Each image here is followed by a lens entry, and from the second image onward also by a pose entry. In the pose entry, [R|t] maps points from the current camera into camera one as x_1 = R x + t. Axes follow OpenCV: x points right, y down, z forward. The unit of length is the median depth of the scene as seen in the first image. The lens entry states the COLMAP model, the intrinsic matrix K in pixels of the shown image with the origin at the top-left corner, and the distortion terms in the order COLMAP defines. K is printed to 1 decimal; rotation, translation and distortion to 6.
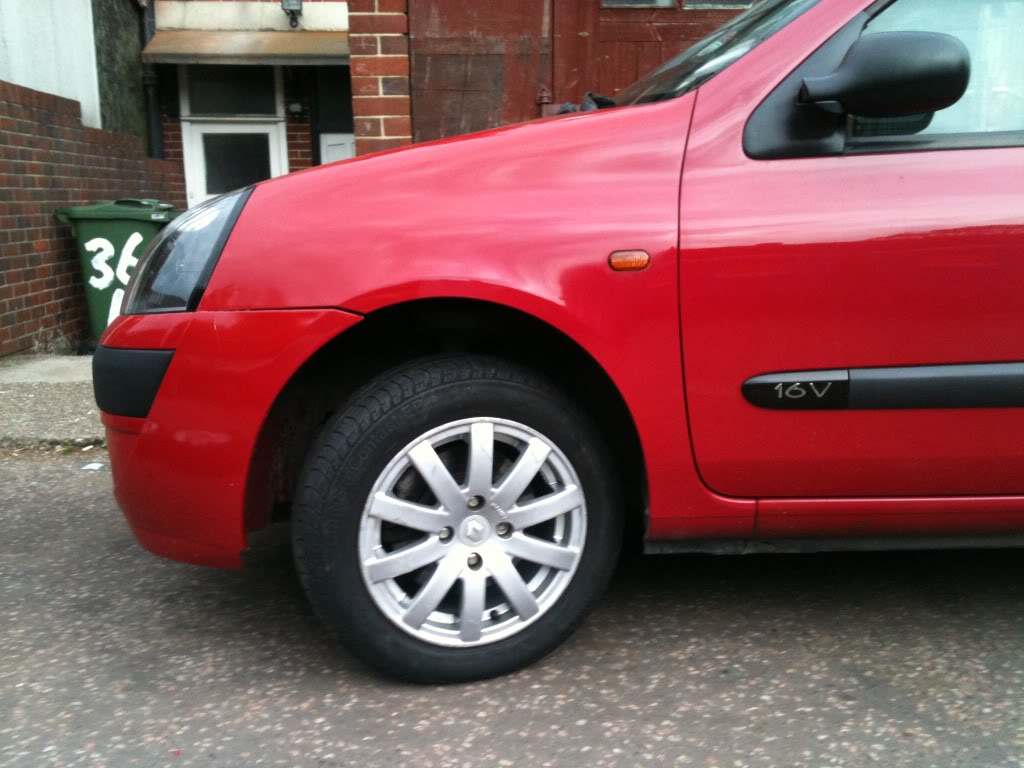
lens RADIAL K [[1098.7, 0, 512.0], [0, 1098.7, 384.0], [0, 0, 1]] dist [0.187154, -0.457278]
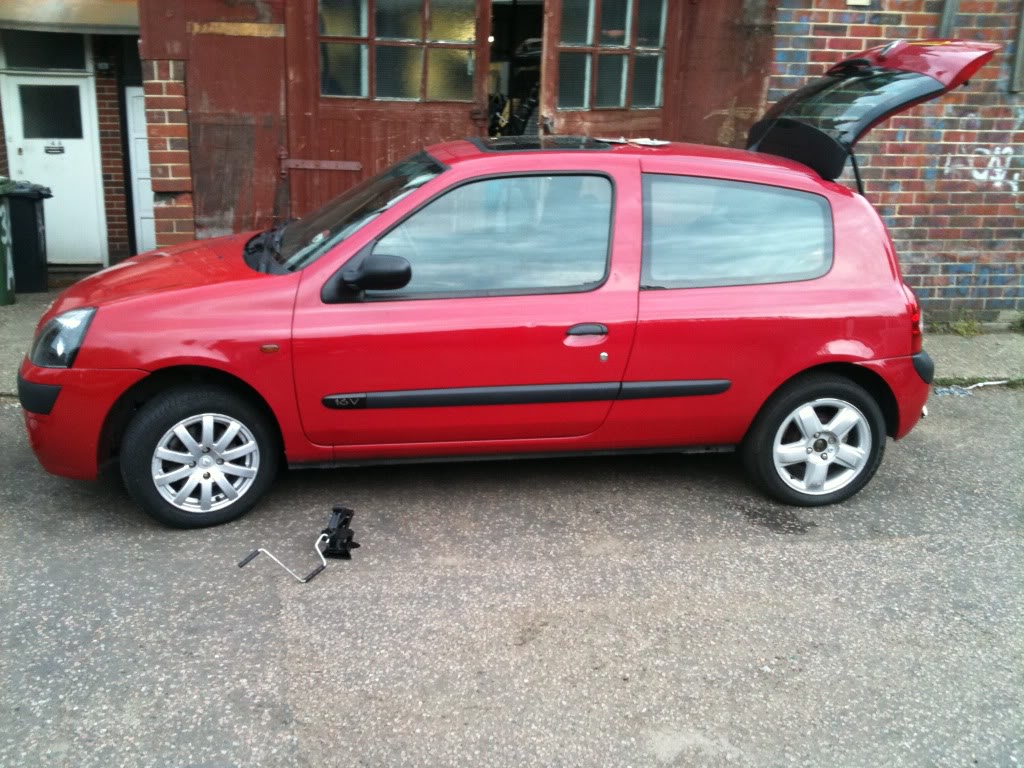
lens RADIAL K [[1073.9, 0, 517.7], [0, 1073.9, 384.0], [0, 0, 1]] dist [0.158968, -0.416084]
pose [[0.985908, -0.011673, 0.166880, 0.214019], [-0.006420, 0.994187, 0.107471, -0.254761], [-0.167165, -0.107028, 0.980103, -1.199540]]
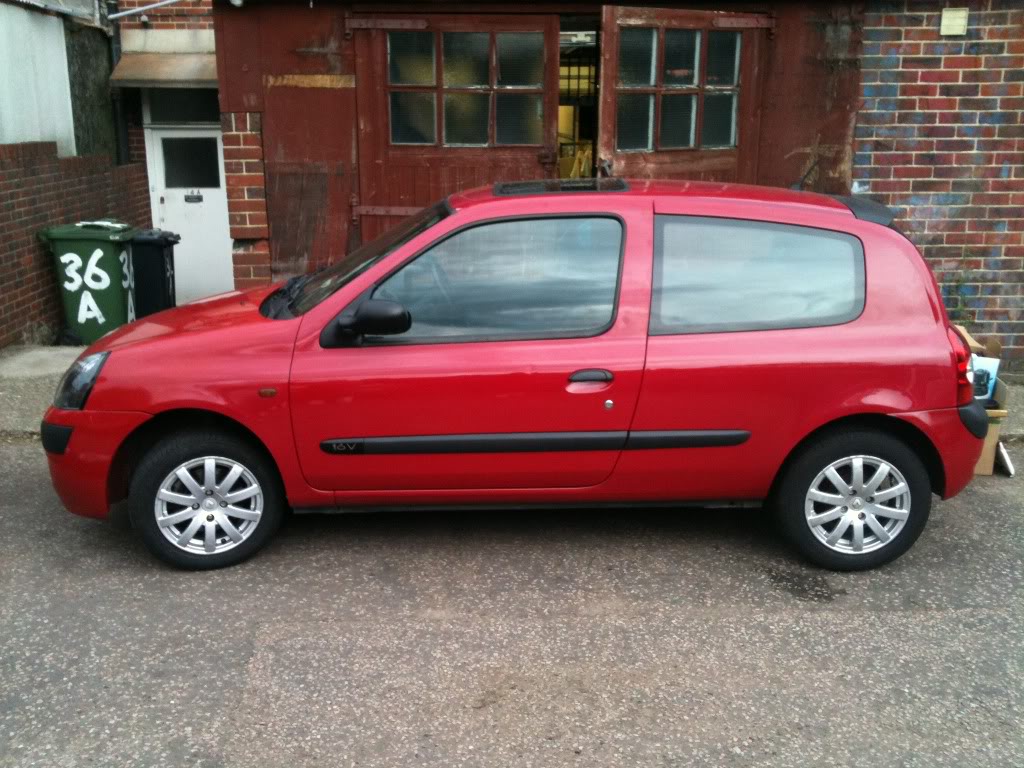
lens RADIAL K [[1079.6, 0, 515.0], [0, 1079.6, 381.7], [0, 0, 1]] dist [0.141332, -0.357790]
pose [[0.999895, 0.007498, 0.012378, 0.537430], [-0.008319, 0.997673, 0.067667, -0.263731], [-0.011842, -0.067763, 0.997631, -1.173557]]
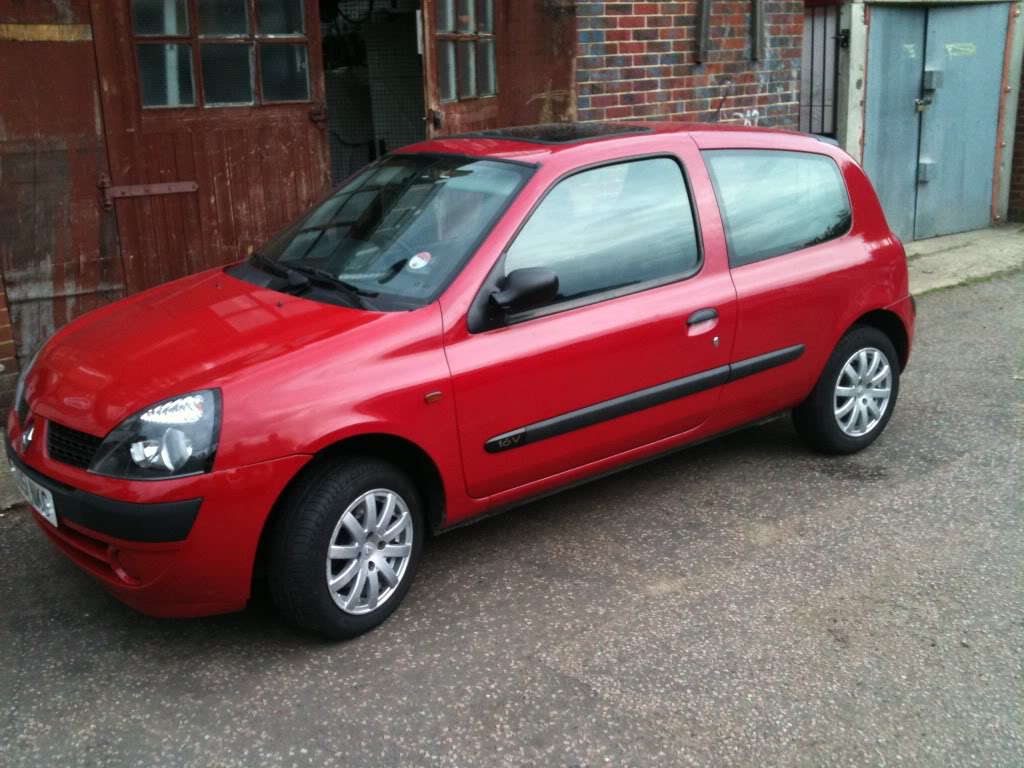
lens RADIAL K [[1073.9, 0, 517.7], [0, 1073.9, 384.0], [0, 0, 1]] dist [0.158968, -0.416084]
pose [[0.796869, -0.187189, 0.574421, -0.785725], [0.130115, 0.981652, 0.139392, -0.342594], [-0.589974, -0.036336, 0.806604, -0.565458]]
